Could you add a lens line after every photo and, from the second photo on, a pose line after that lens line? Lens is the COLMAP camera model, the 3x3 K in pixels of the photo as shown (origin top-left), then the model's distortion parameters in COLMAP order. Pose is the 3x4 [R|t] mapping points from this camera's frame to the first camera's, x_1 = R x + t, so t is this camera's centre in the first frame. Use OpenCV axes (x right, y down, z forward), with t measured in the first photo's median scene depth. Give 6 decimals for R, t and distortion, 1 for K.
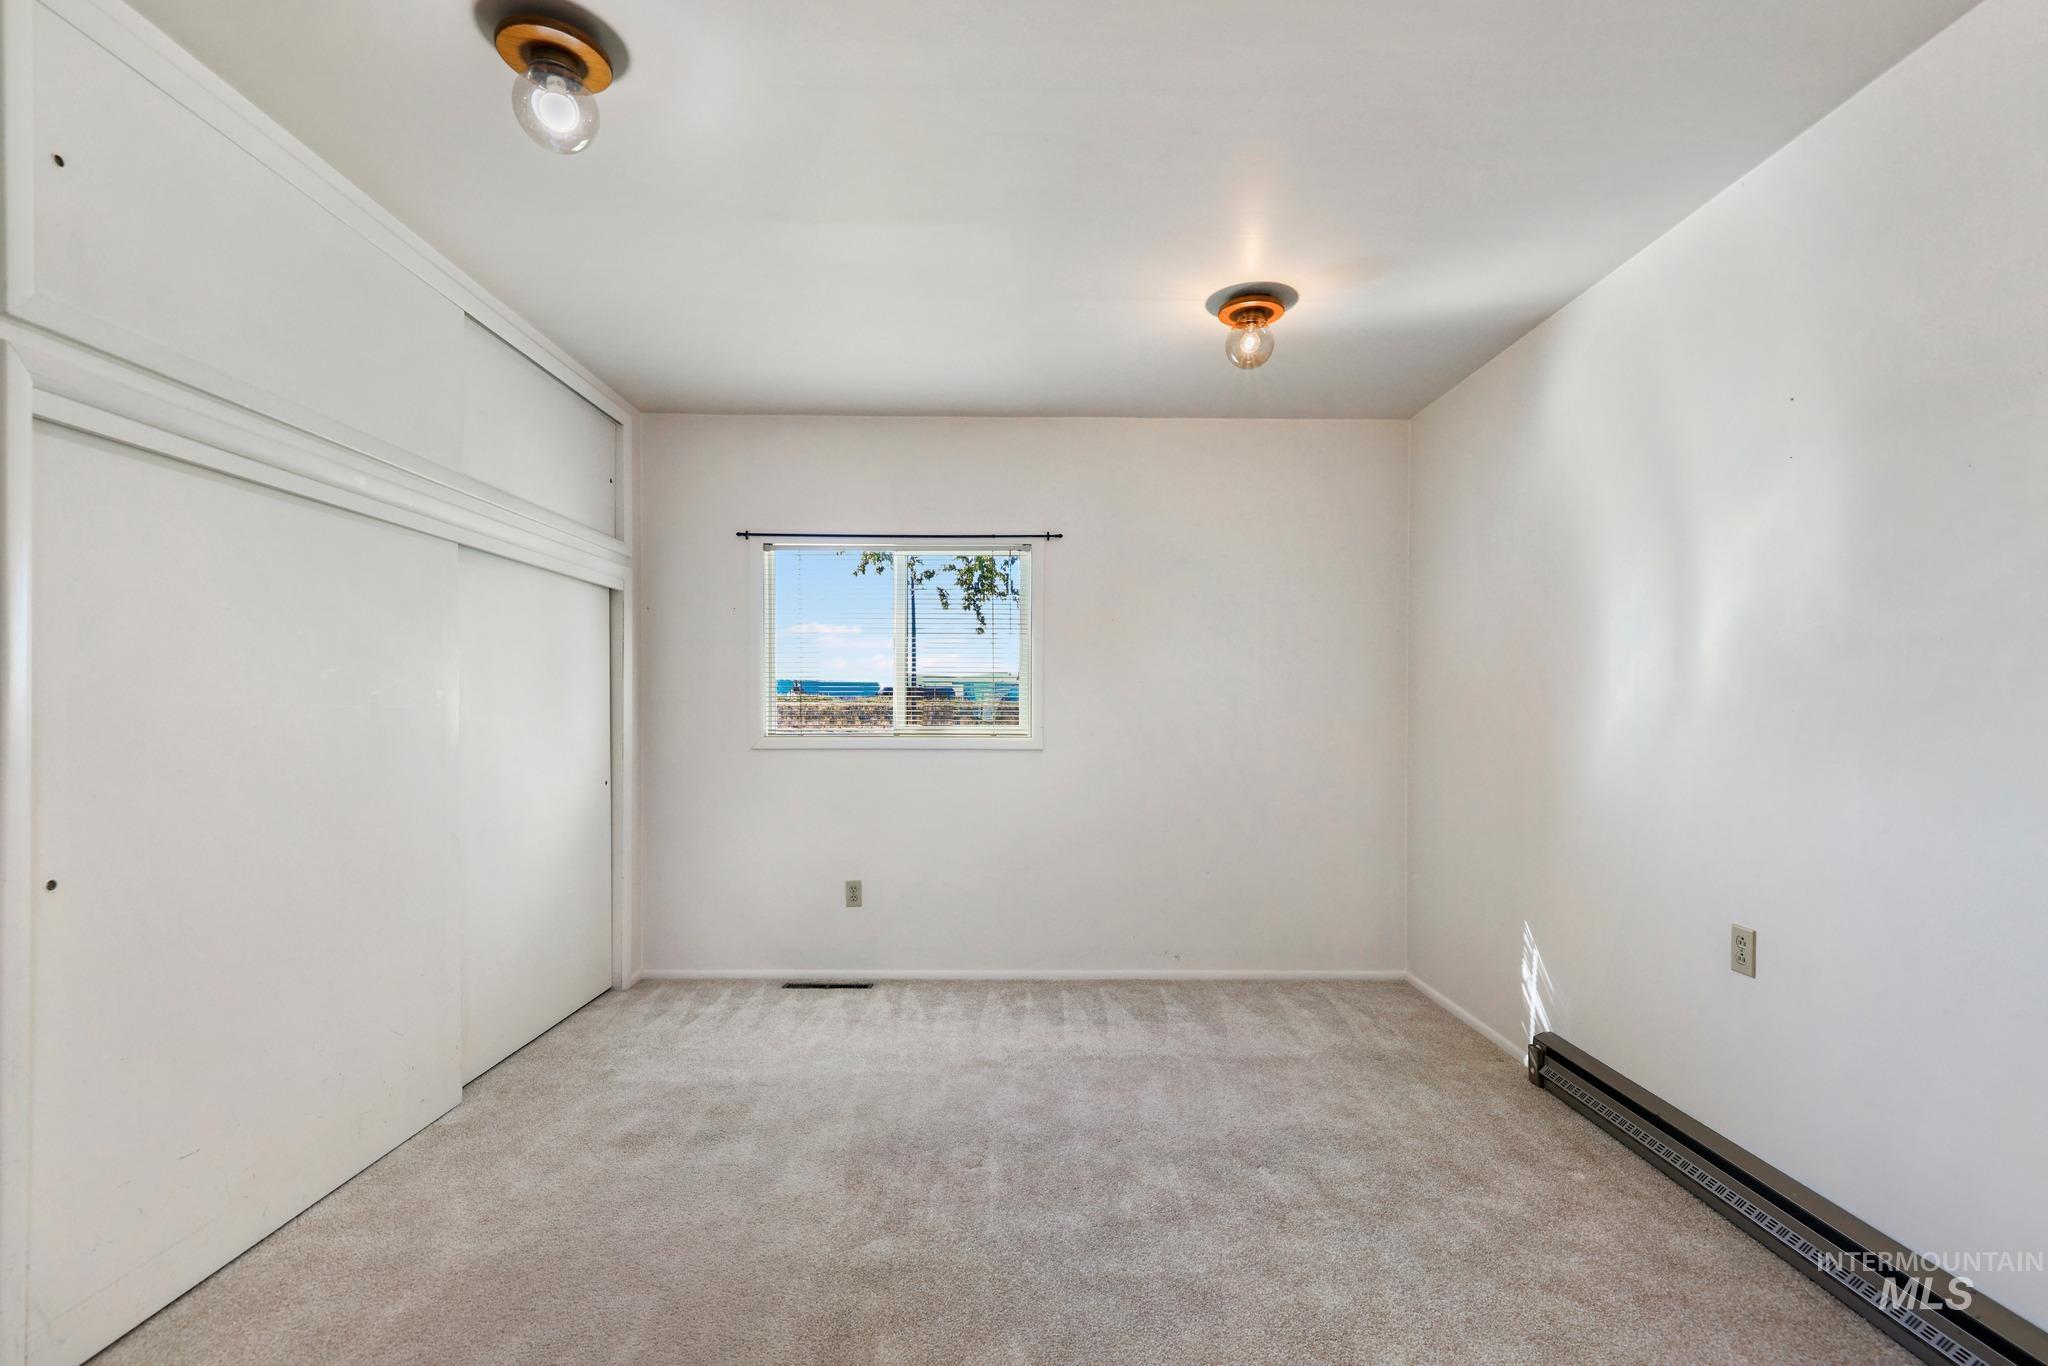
lens RADIAL K [[934.6, 0, 1032.6], [0, 934.6, 728.2], [0, 0, 1]] dist [0.006994, -0.000001]
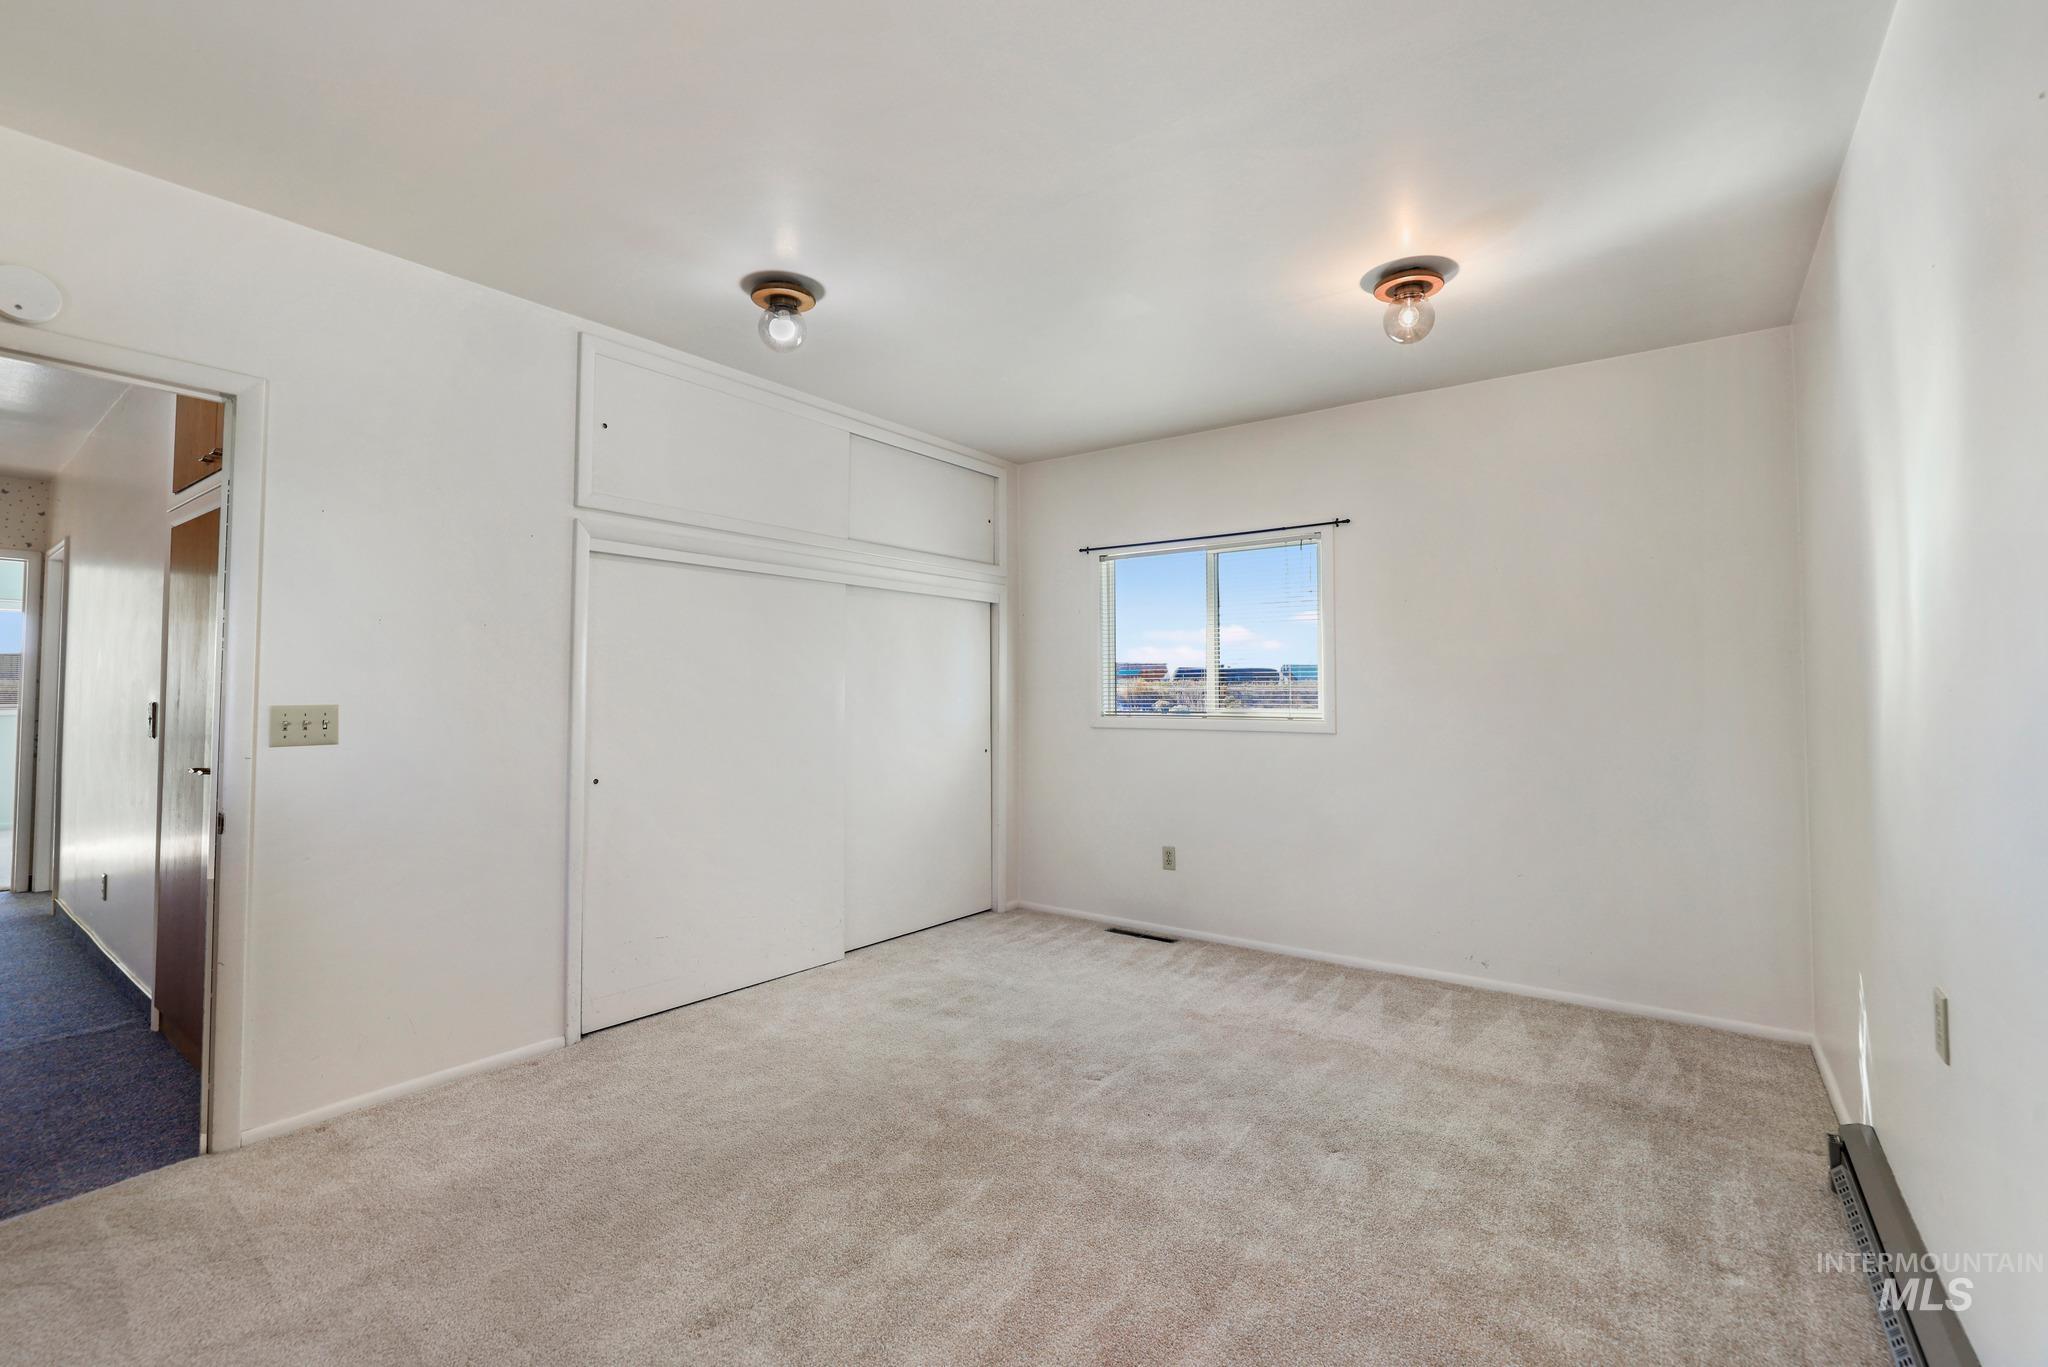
lens RADIAL K [[902.9, 0, 979.1], [0, 902.9, 689.8], [0, 0, 1]] dist [-0.048496, 0.023273]
pose [[0.781099, -0.006072, -0.624378, 0.363653], [-0.011150, 0.999658, -0.023670, 0.003033], [0.624308, 0.025451, 0.780763, 0.008791]]
